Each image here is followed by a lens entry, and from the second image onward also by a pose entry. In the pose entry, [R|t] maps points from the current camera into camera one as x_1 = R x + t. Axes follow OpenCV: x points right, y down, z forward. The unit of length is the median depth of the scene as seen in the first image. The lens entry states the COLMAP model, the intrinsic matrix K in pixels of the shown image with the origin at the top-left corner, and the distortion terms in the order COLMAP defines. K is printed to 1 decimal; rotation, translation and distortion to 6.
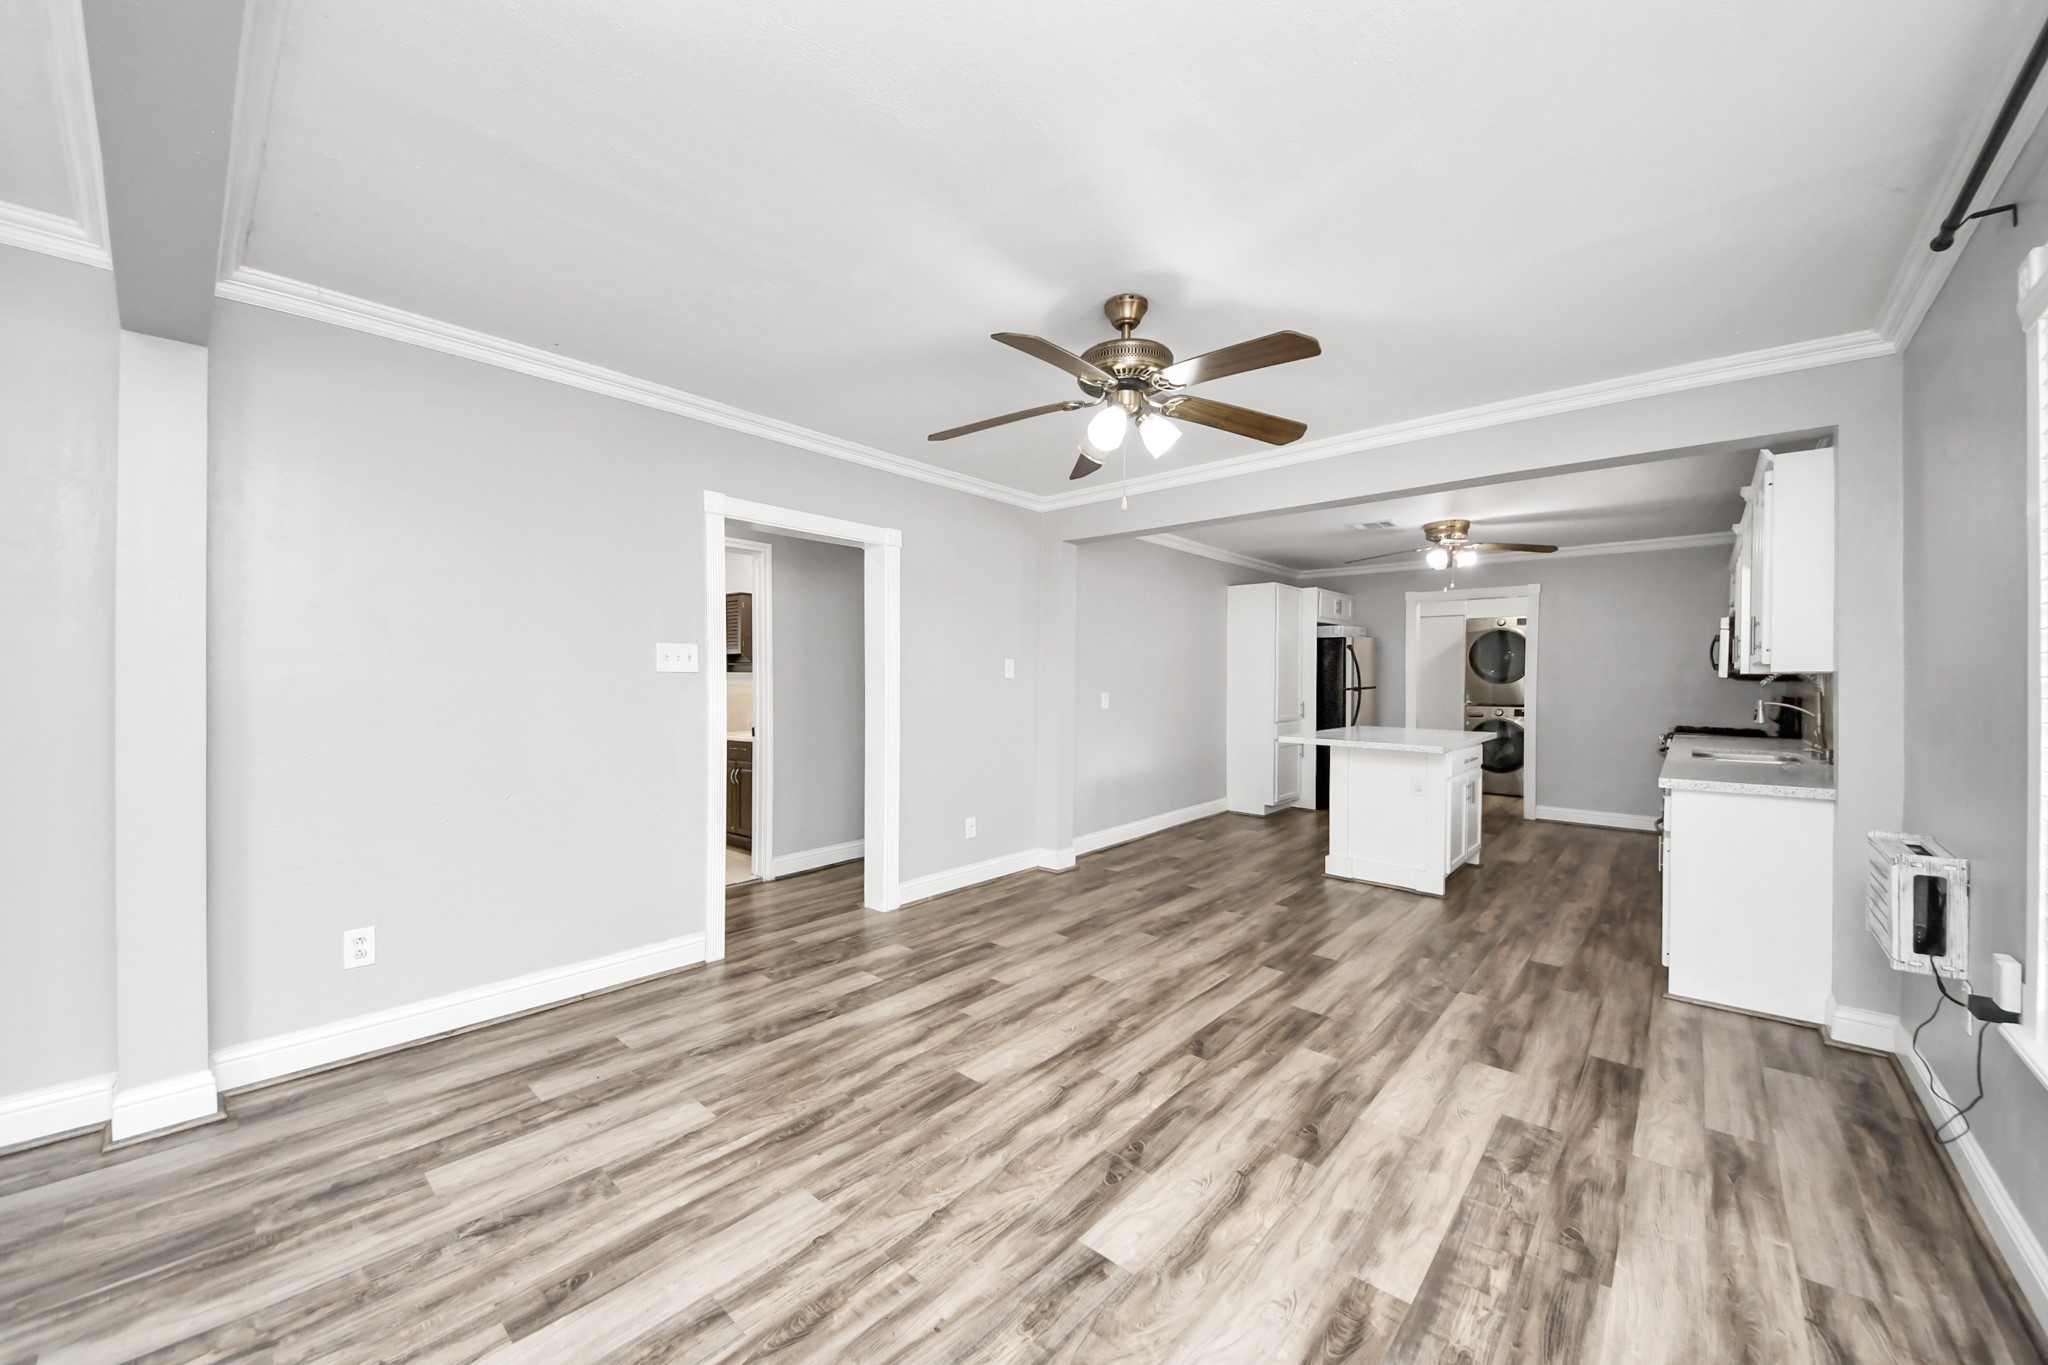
lens RADIAL K [[753.2, 0, 996.5], [0, 753.2, 706.1], [0, 0, 1]] dist [0.000401, -0.004847]
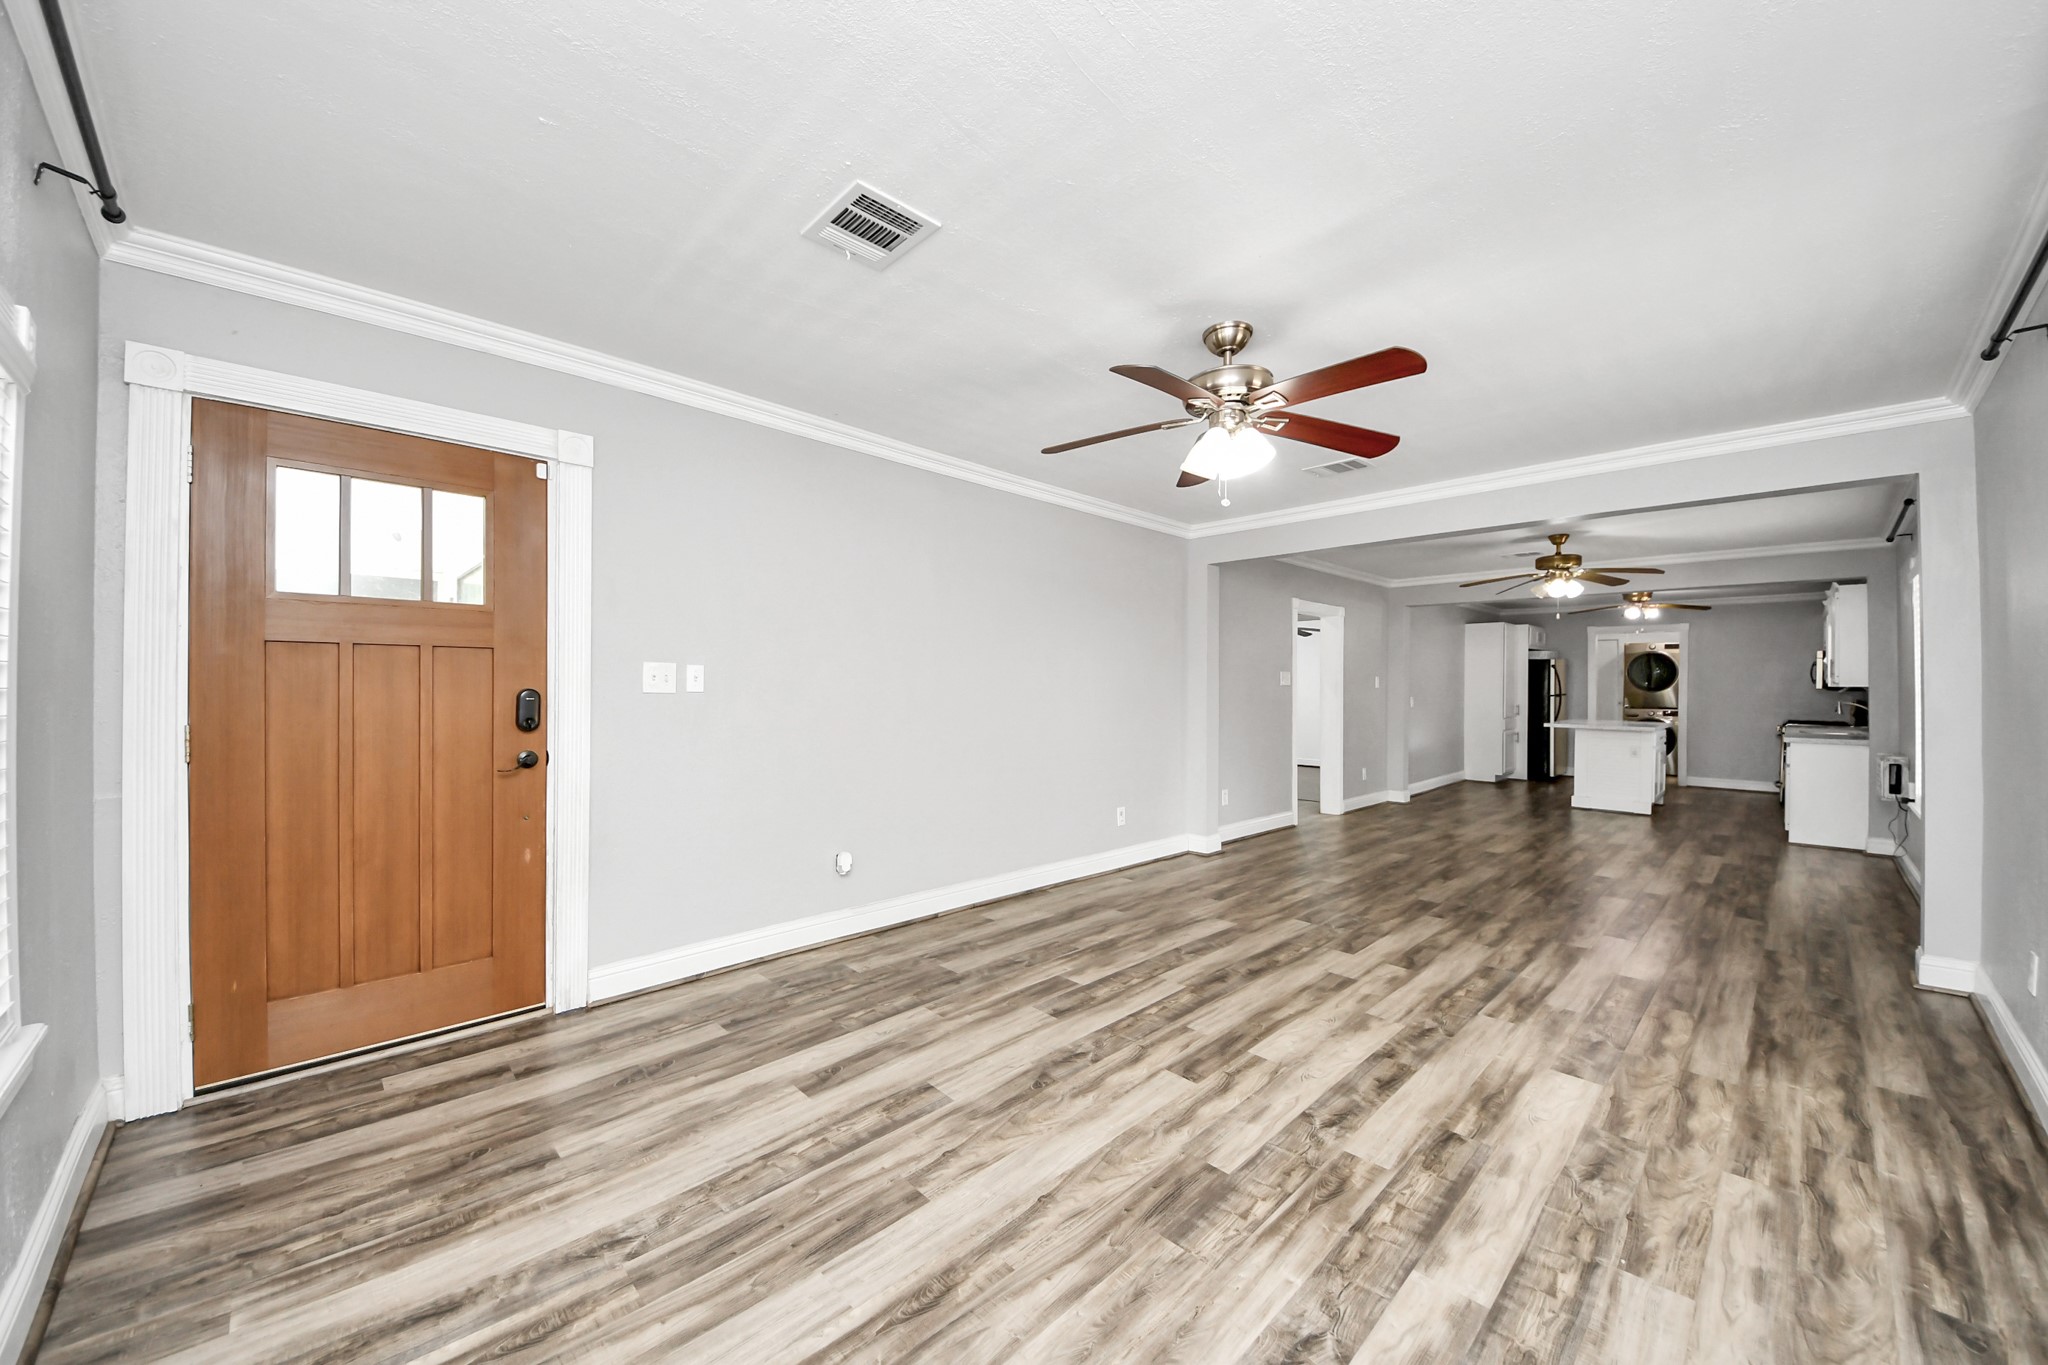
lens RADIAL K [[753.2, 0, 1027.1], [0, 753.2, 687.2], [0, 0, 1]] dist [0.000401, -0.004847]
pose [[0.998797, 0.004179, -0.048866, -0.401208], [-0.005596, 0.999567, -0.028894, 0.008825], [0.048724, 0.029133, 0.998387, -0.424556]]
